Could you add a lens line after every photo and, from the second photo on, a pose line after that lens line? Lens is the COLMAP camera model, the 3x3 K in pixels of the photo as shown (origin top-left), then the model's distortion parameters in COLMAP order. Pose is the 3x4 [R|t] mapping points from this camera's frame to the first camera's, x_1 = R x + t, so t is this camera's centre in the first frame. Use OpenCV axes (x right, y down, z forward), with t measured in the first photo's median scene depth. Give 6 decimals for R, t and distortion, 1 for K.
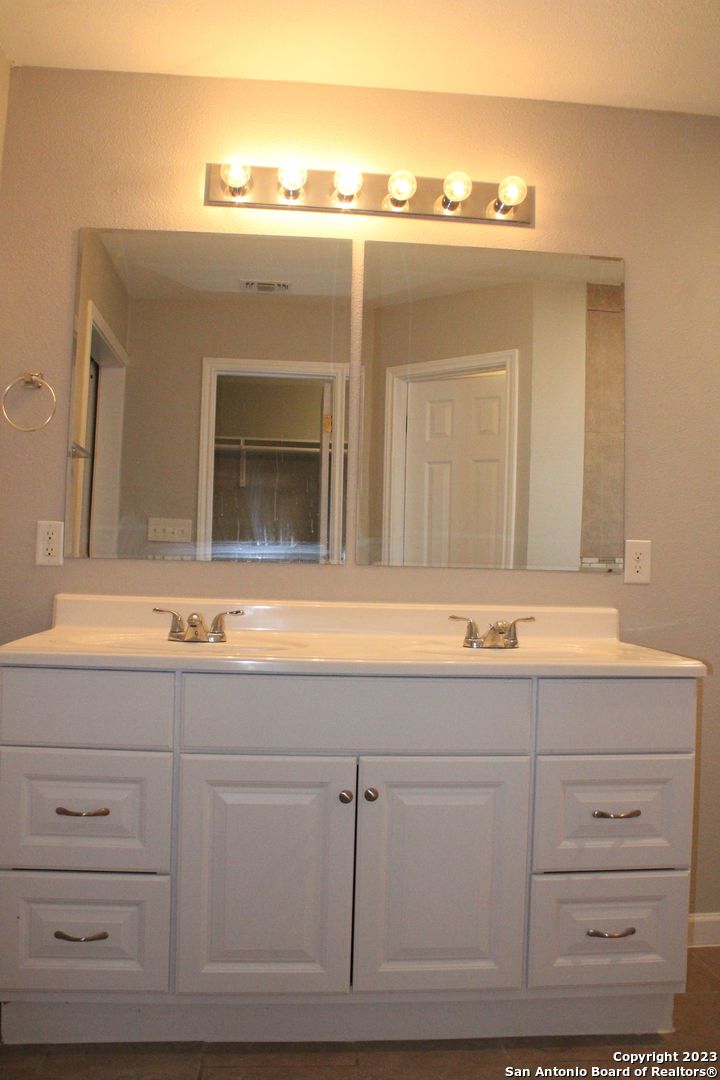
lens RADIAL K [[901.0, 0, 352.1], [0, 901.0, 541.3], [0, 0, 1]] dist [-0.128745, 0.056522]
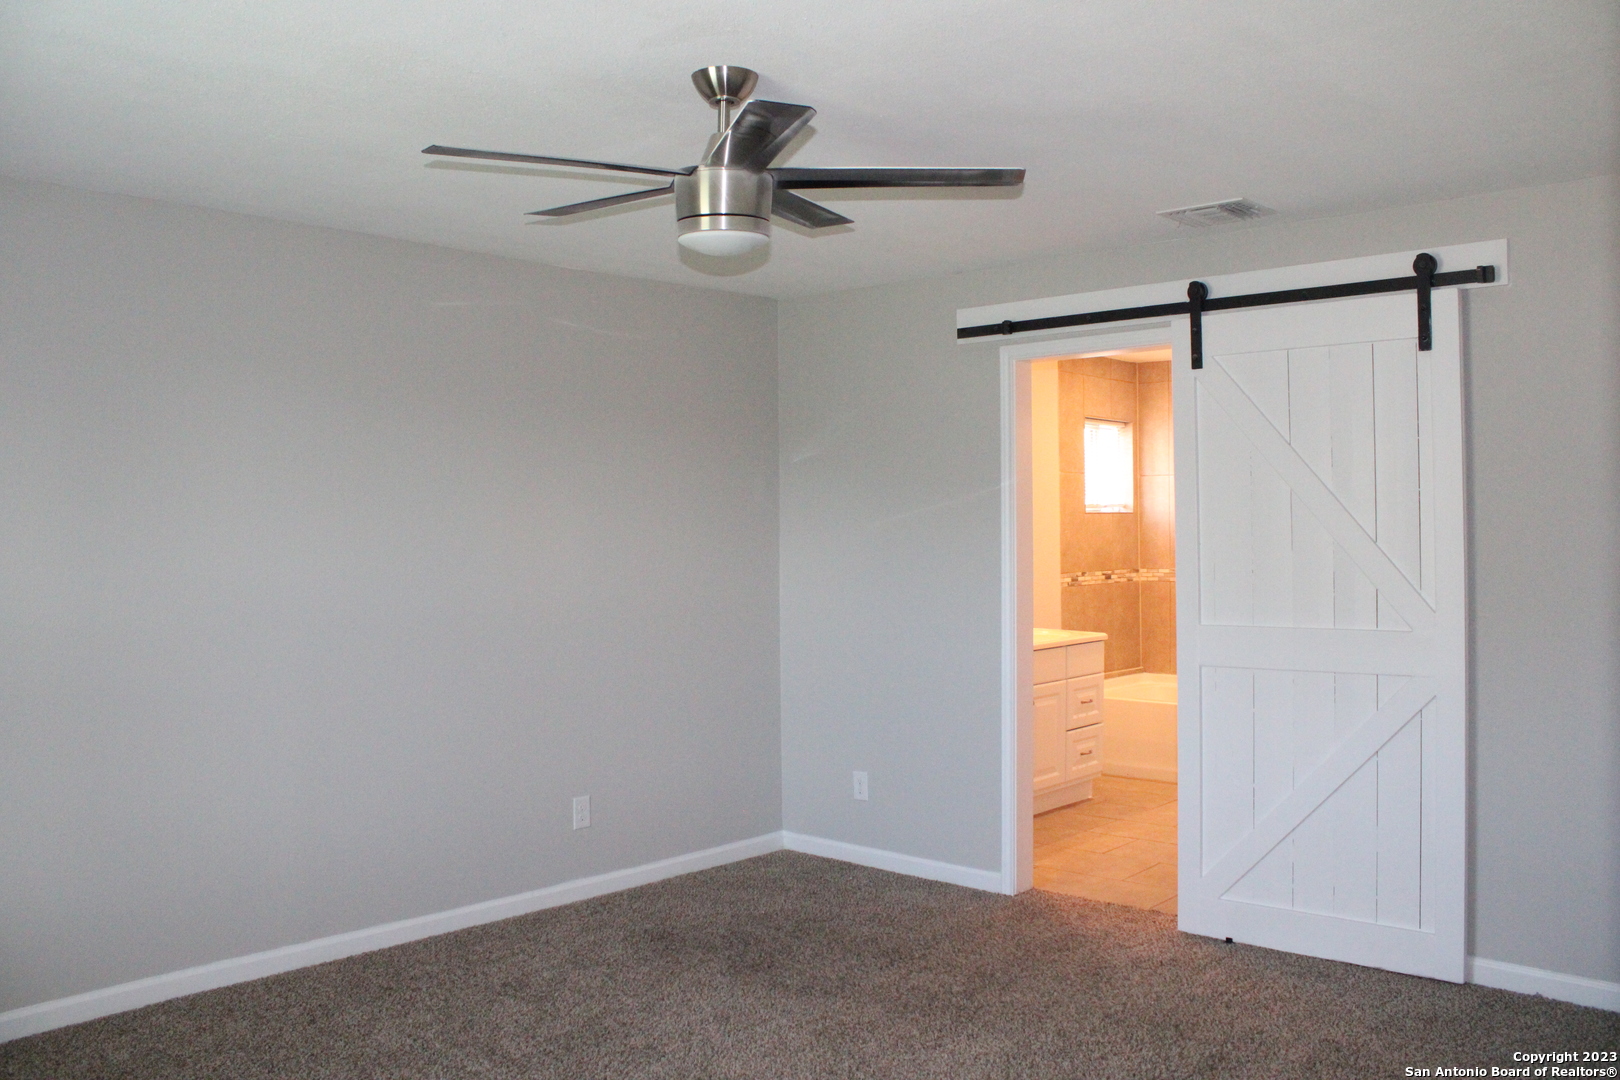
lens RADIAL K [[1351.6, 0, 824.0], [0, 1351.6, 542.4], [0, 0, 1]] dist [-0.128745, 0.056522]
pose [[0.704897, -0.041527, 0.708093, -2.472137], [-0.000915, 0.998231, 0.059452, -0.294290], [-0.709309, -0.042555, 0.703612, -0.907822]]
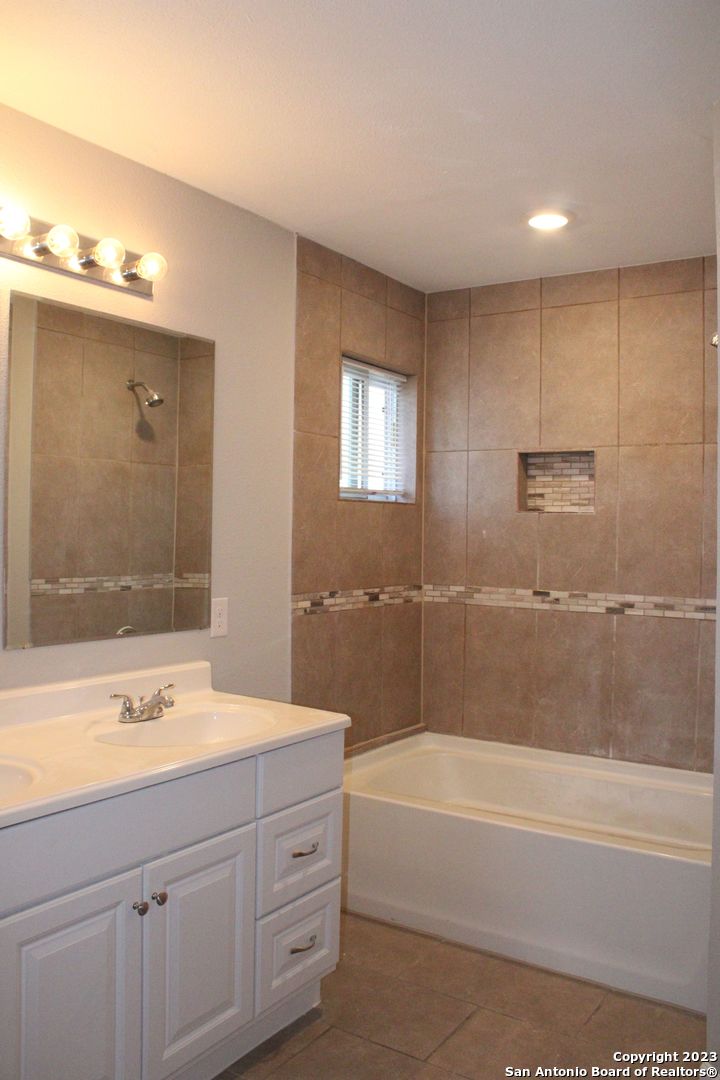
lens RADIAL K [[901.0, 0, 349.7], [0, 901.0, 537.5], [0, 0, 1]] dist [-0.128745, 0.056522]
pose [[0.609025, -0.025192, 0.792751, -0.573431], [-0.031530, 0.997936, 0.055934, -0.176252], [-0.792524, -0.059061, 0.606974, 0.214847]]
